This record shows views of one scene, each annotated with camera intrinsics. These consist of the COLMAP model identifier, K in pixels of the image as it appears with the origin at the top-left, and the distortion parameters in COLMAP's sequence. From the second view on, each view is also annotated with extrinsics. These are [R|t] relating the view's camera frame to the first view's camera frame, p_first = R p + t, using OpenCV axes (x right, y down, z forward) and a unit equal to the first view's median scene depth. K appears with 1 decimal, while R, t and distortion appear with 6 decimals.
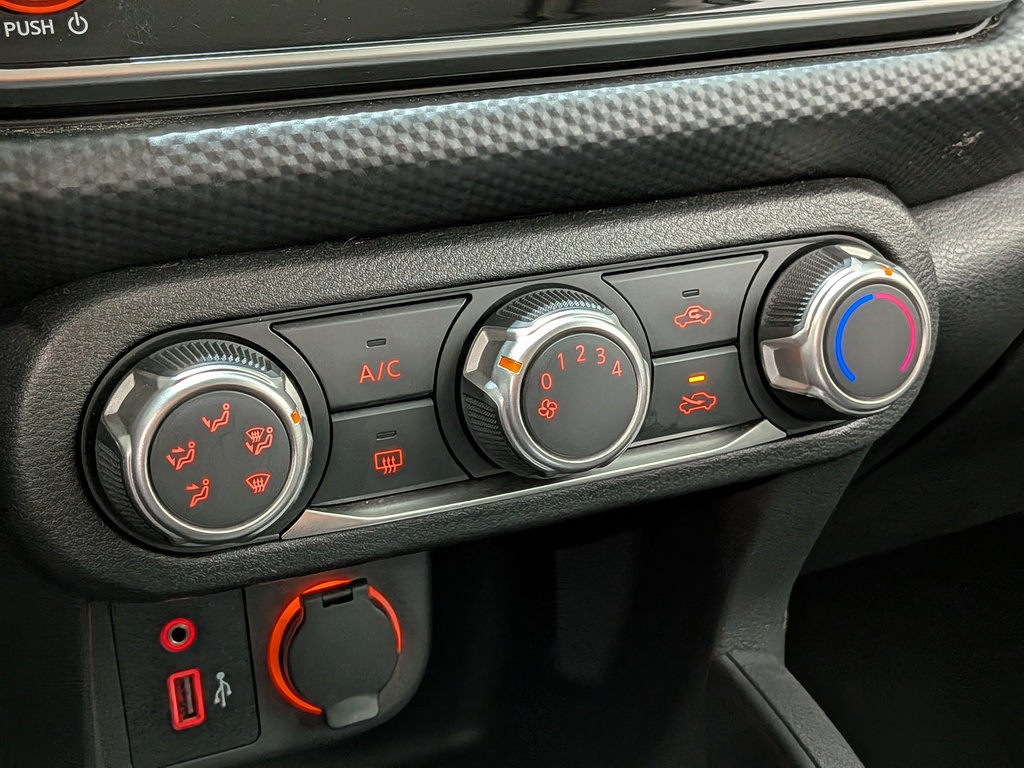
lens RADIAL K [[1530.6, 0, 532.8], [0, 1530.6, 361.8], [0, 0, 1]] dist [0.051347, 0.000000]
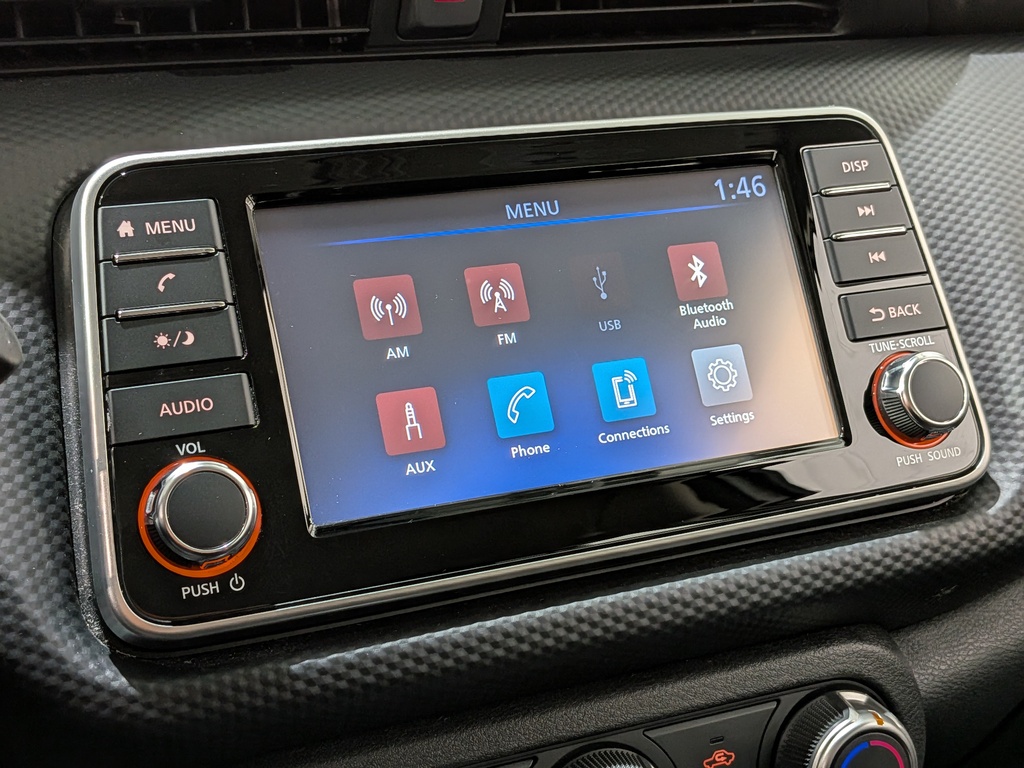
lens RADIAL K [[1514.1, 0, 524.8], [0, 1514.1, 396.5], [0, 0, 1]] dist [0.053536, 0.000000]
pose [[0.999798, -0.005382, -0.019374, -0.023184], [0.003880, 0.997044, -0.076729, -0.219939], [0.019730, 0.076639, 0.996864, -0.216883]]
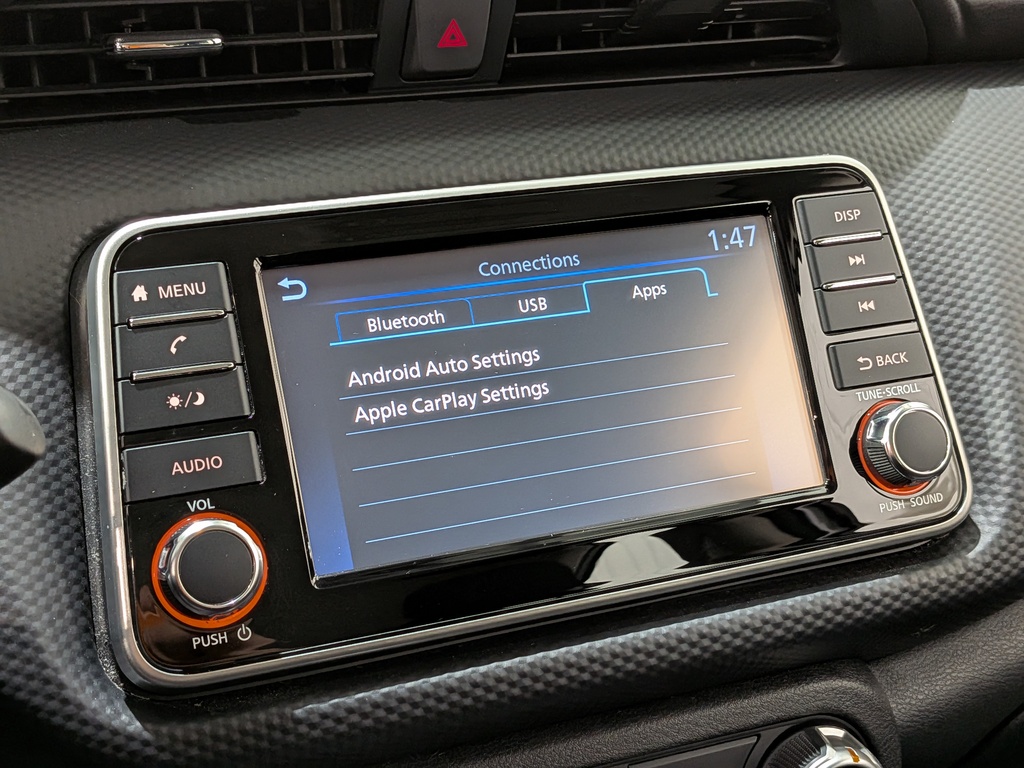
lens RADIAL K [[1514.1, 0, 484.3], [0, 1514.1, 418.5], [0, 0, 1]] dist [0.053536, 0.000000]
pose [[0.998885, 0.010202, -0.046095, -0.018490], [-0.011055, 0.999772, -0.018295, -0.307925], [0.045898, 0.018784, 0.998770, -0.265868]]
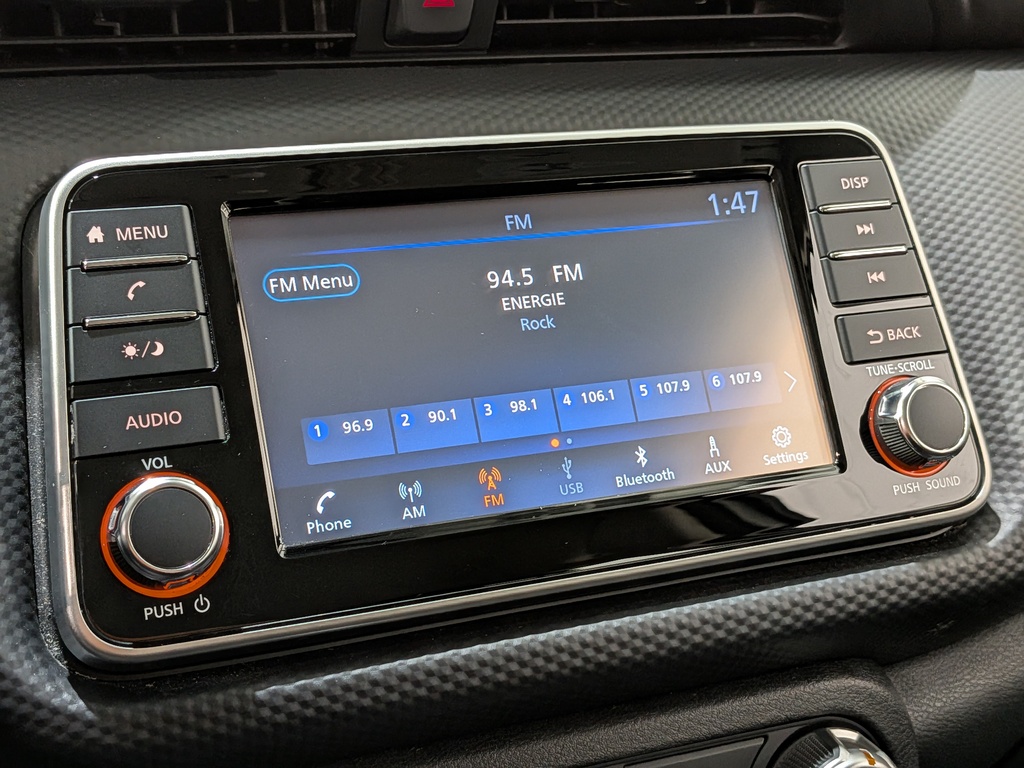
lens RADIAL K [[1514.1, 0, 496.9], [0, 1514.1, 393.8], [0, 0, 1]] dist [0.053536, 0.000000]
pose [[0.999318, 0.012876, -0.034607, -0.014669], [-0.015891, 0.995966, -0.088314, -0.225771], [0.033331, 0.088804, 0.995491, -0.175910]]
